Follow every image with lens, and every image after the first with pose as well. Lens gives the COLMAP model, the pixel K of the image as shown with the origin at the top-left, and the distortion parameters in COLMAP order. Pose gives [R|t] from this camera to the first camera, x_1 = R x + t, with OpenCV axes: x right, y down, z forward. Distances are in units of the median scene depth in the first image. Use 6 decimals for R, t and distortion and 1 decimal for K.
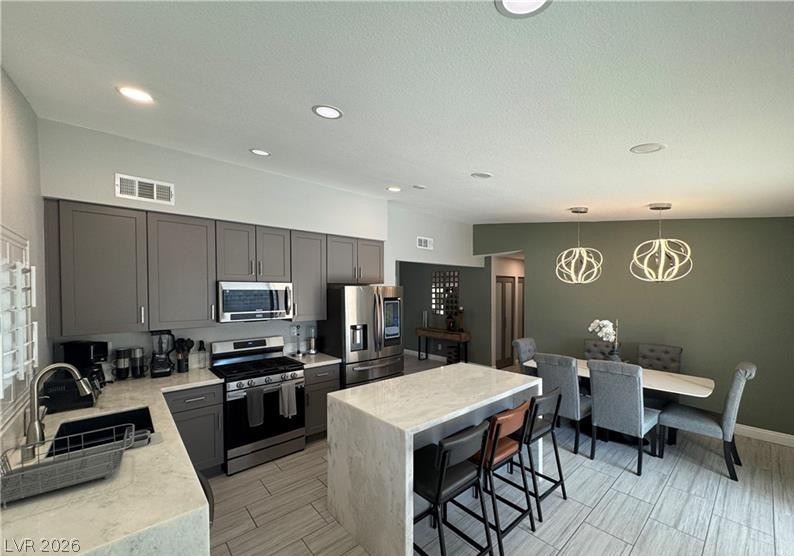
lens RADIAL K [[318.8, 0, 397.2], [0, 318.8, 295.8], [0, 0, 1]] dist [0.001518, -0.000052]
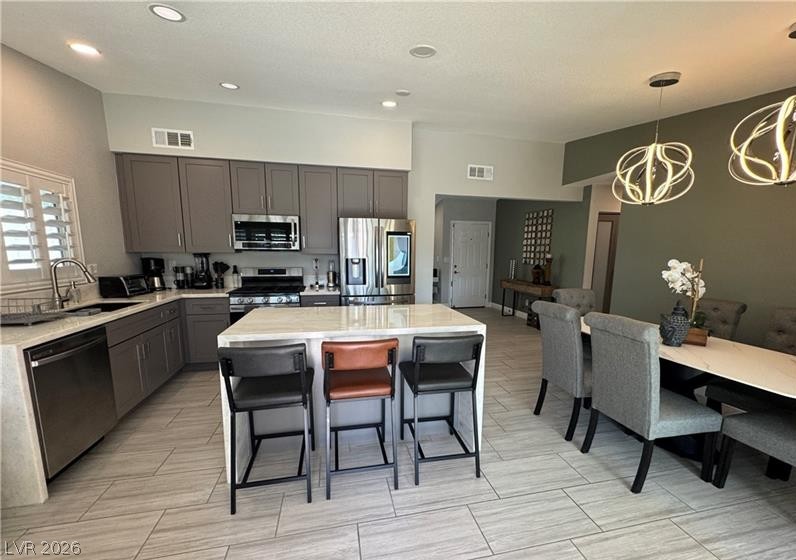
lens RADIAL K [[318.2, 0, 399.2], [0, 318.2, 298.5], [0, 0, 1]] dist [0.001049, 0.000622]
pose [[0.877541, 0.084496, -0.471997, 0.499800], [-0.019243, 0.989764, 0.141410, 0.075704], [0.479115, -0.115011, 0.870185, 0.202387]]
